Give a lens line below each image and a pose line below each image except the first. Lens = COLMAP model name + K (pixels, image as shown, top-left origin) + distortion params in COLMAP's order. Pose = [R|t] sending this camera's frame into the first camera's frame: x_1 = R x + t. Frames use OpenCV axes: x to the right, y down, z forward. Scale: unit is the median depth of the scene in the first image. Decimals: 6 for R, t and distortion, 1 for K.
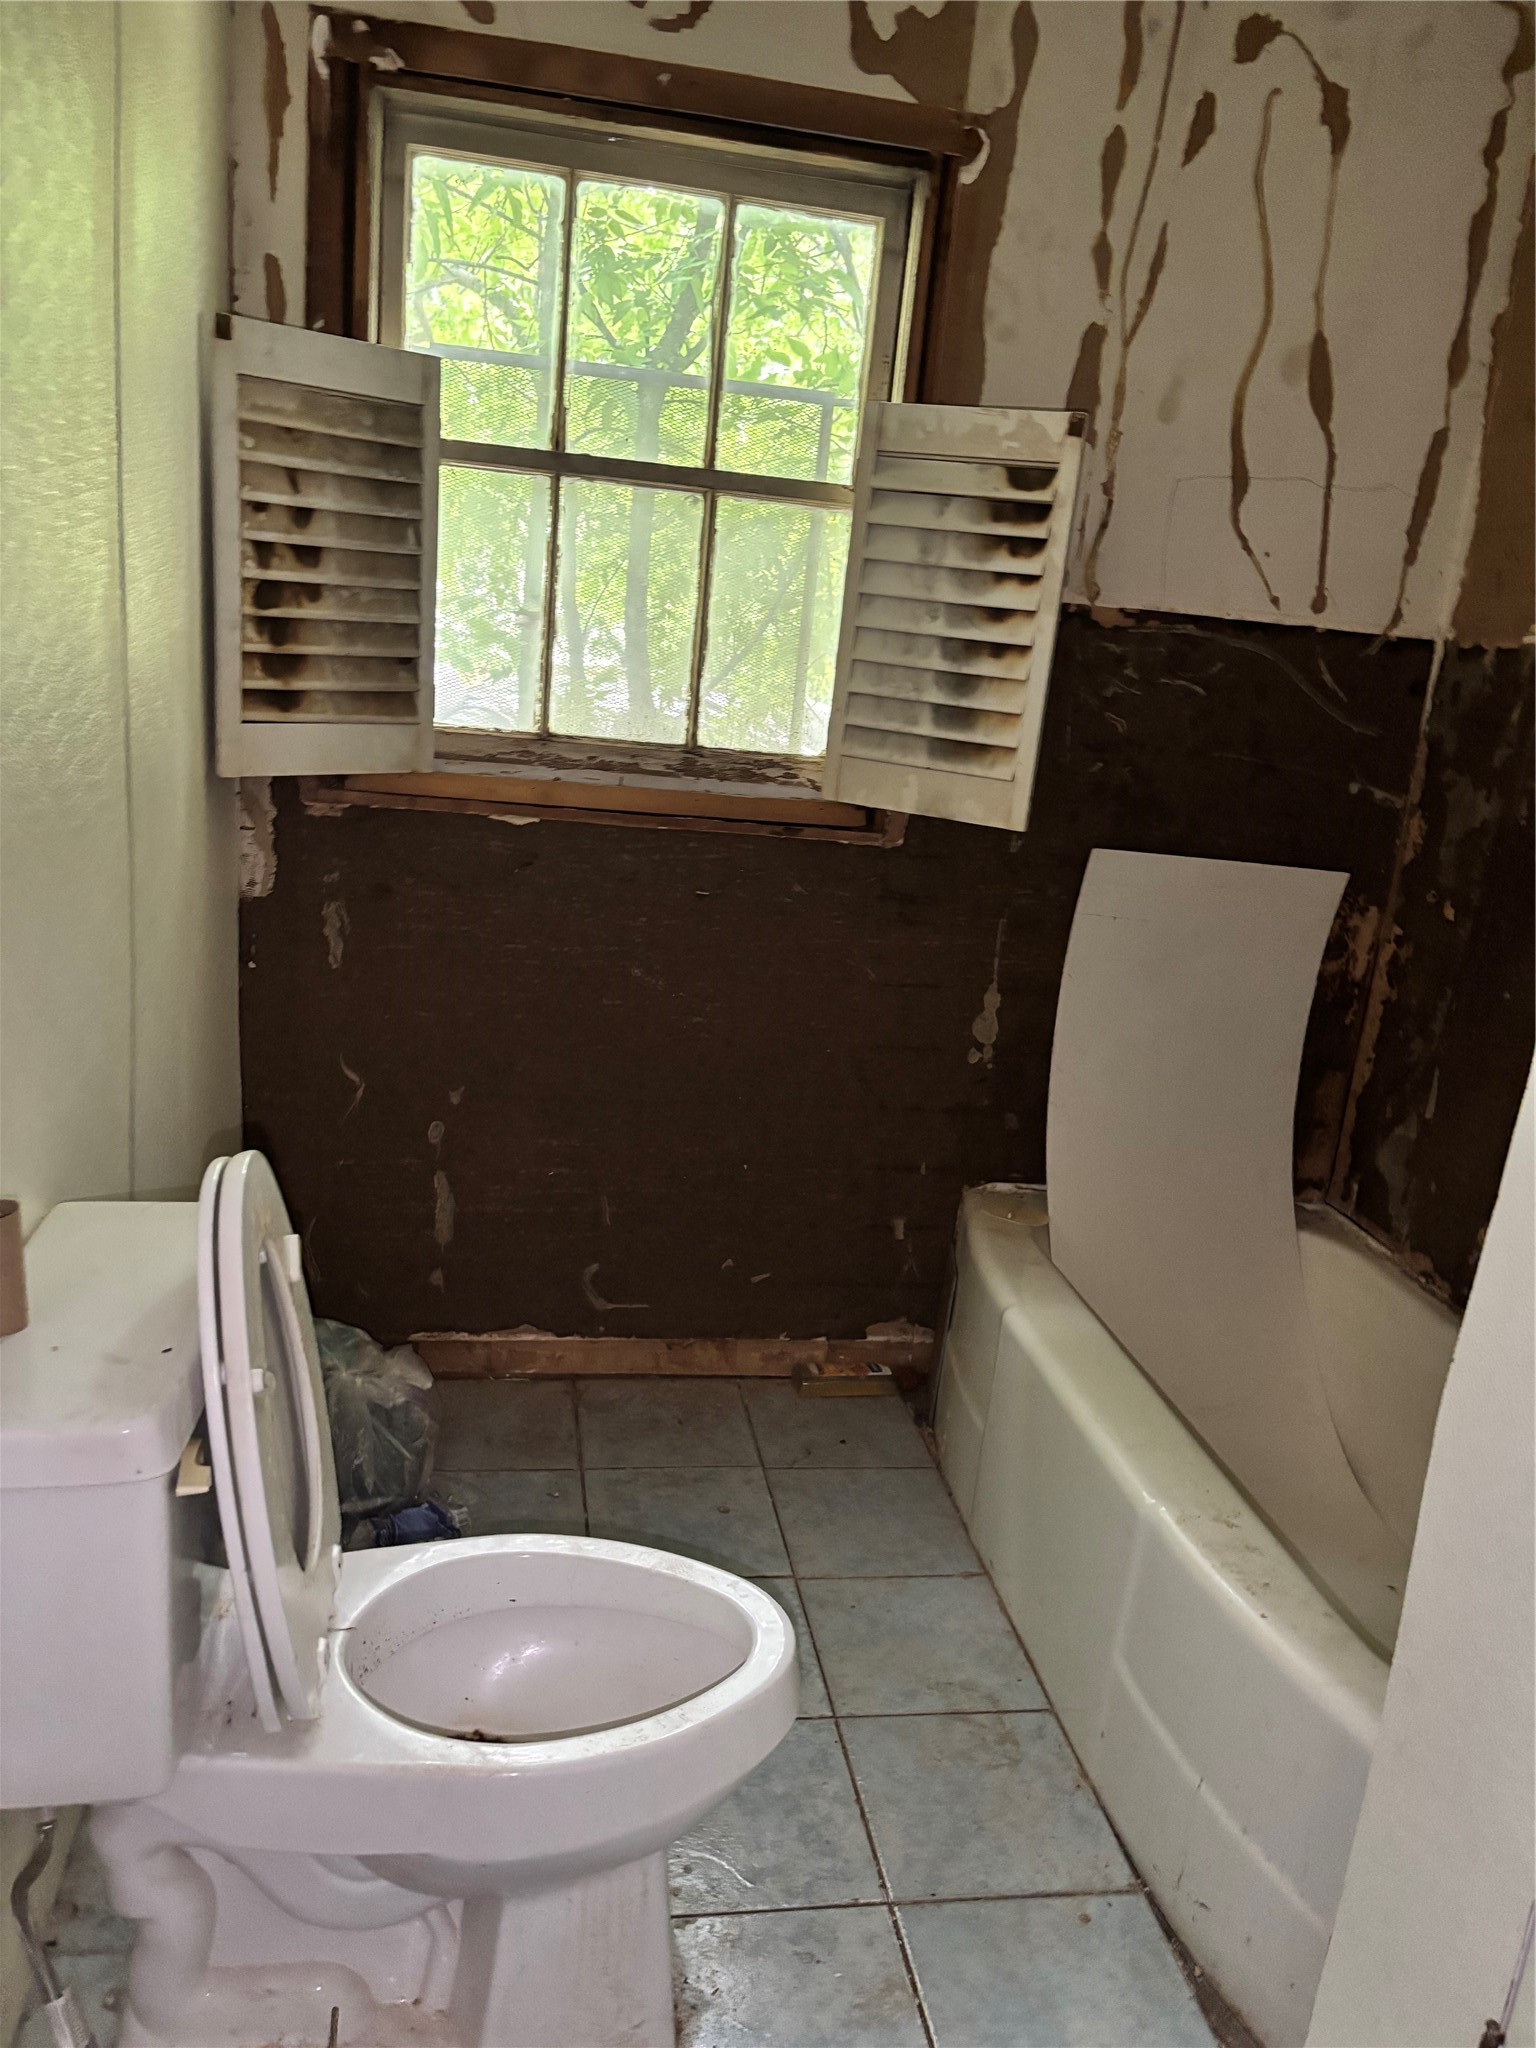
lens RADIAL K [[1530.6, 0, 825.4], [0, 1530.6, 1016.3], [0, 0, 1]] dist [0.015131, -0.011698]
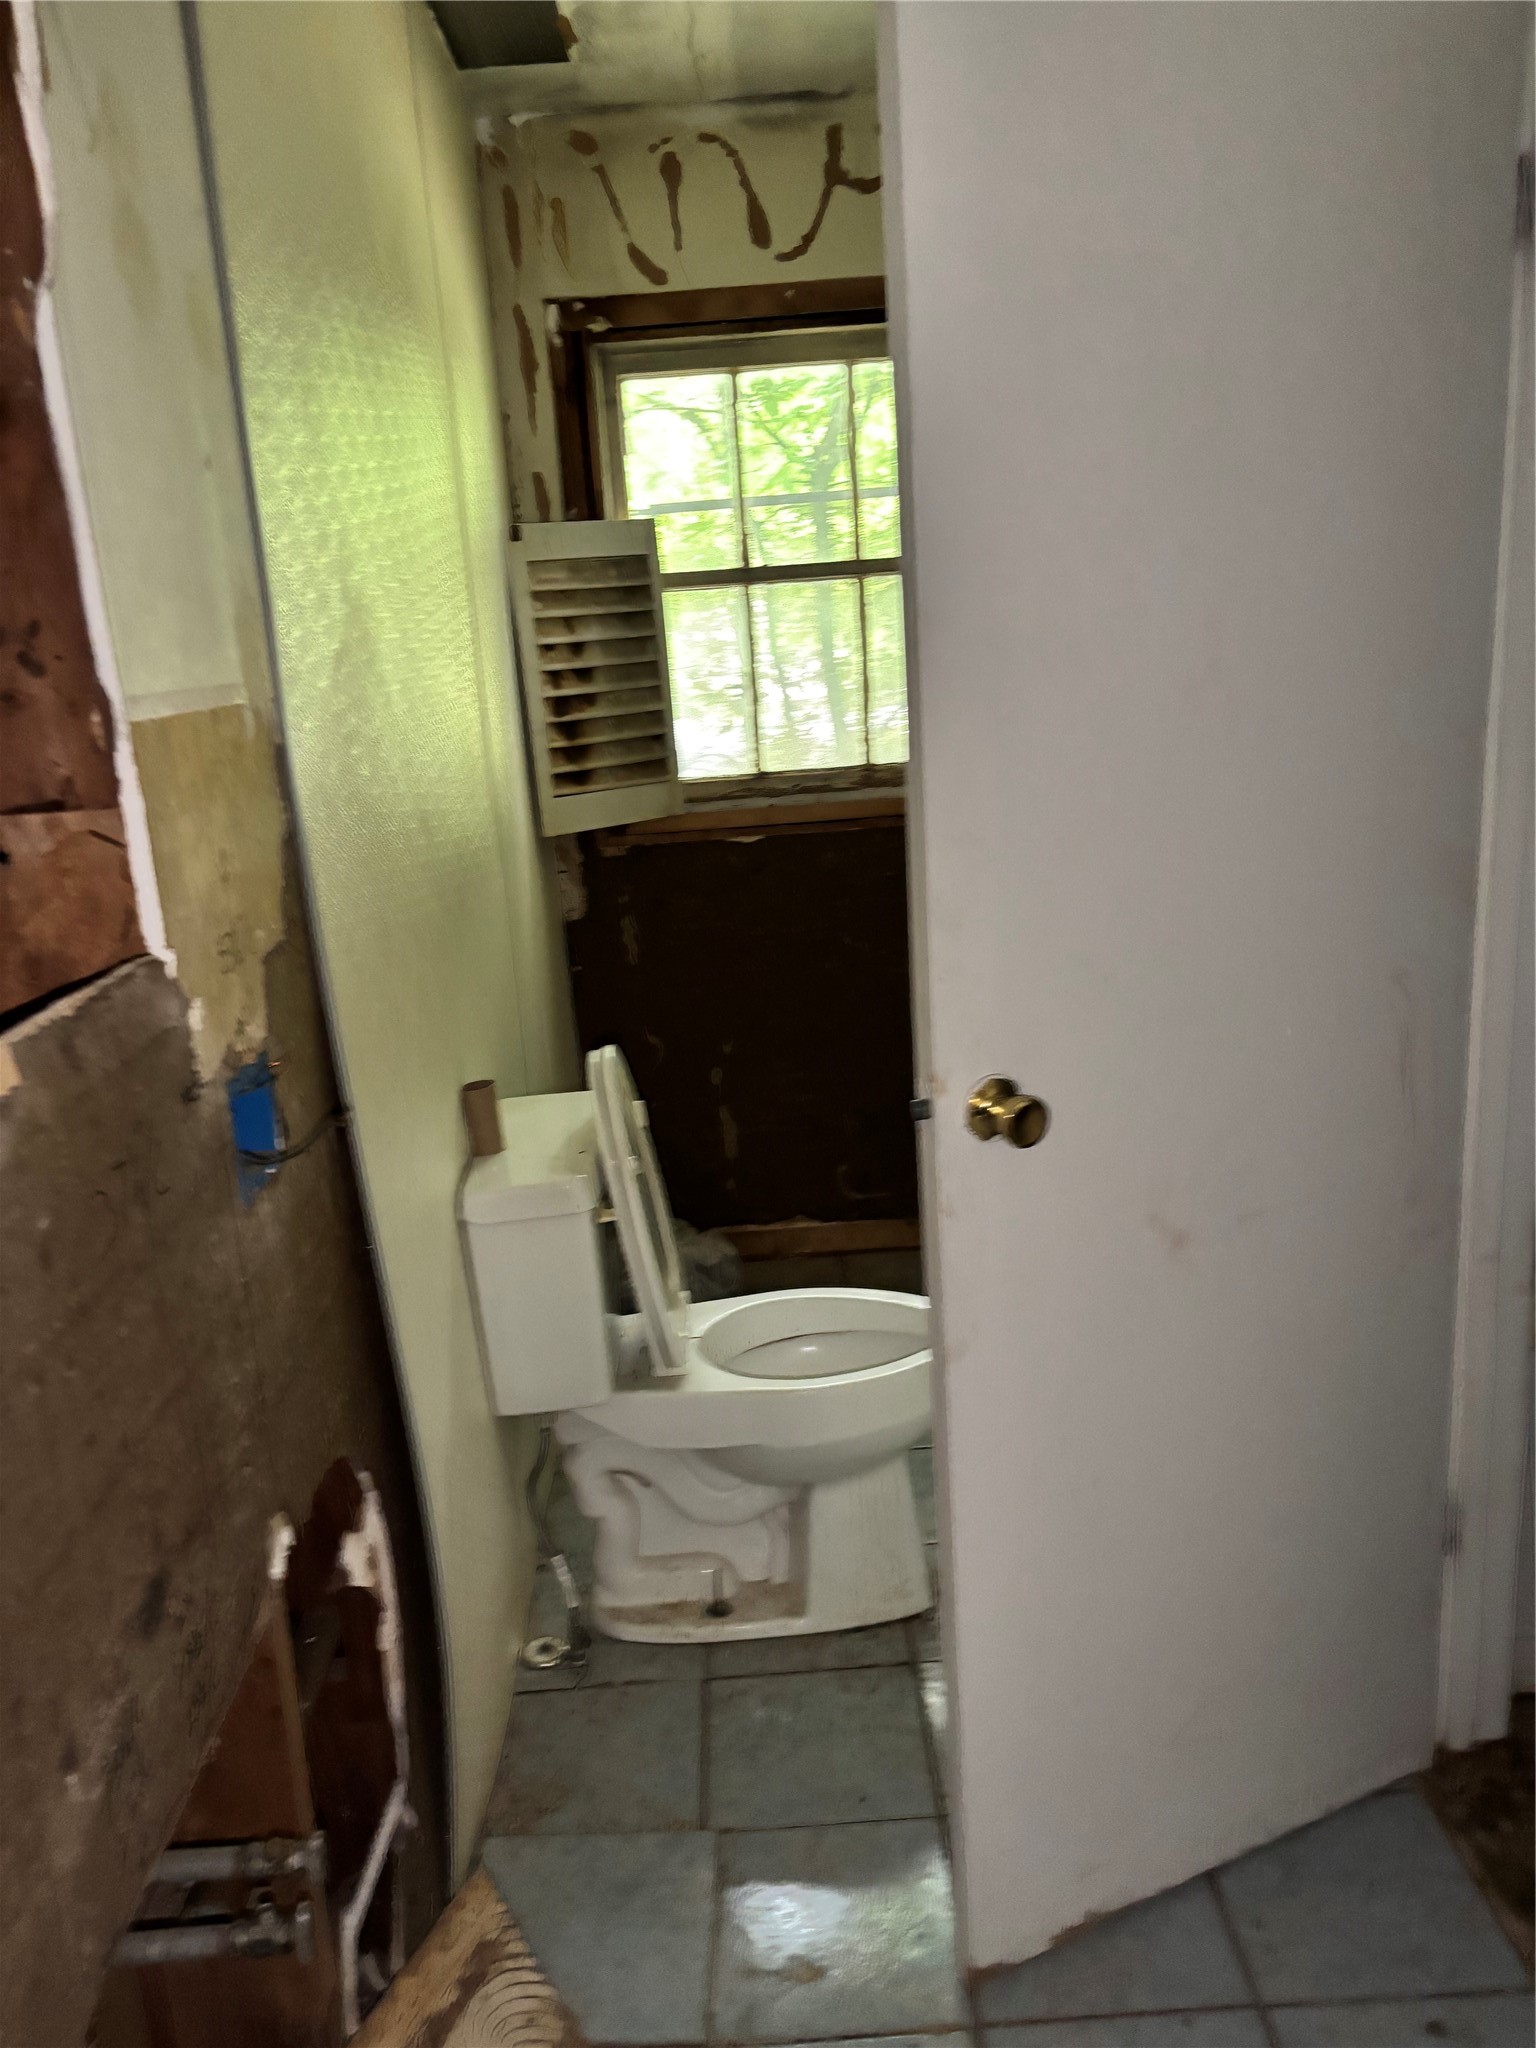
lens RADIAL K [[1530.6, 0, 768.4], [0, 1530.6, 1028.2], [0, 0, 1]] dist [0.015131, -0.011698]
pose [[0.971504, -0.115236, -0.207125, 0.086293], [0.114784, 0.993288, -0.014243, 0.065877], [0.207377, -0.009938, 0.978211, -0.361110]]
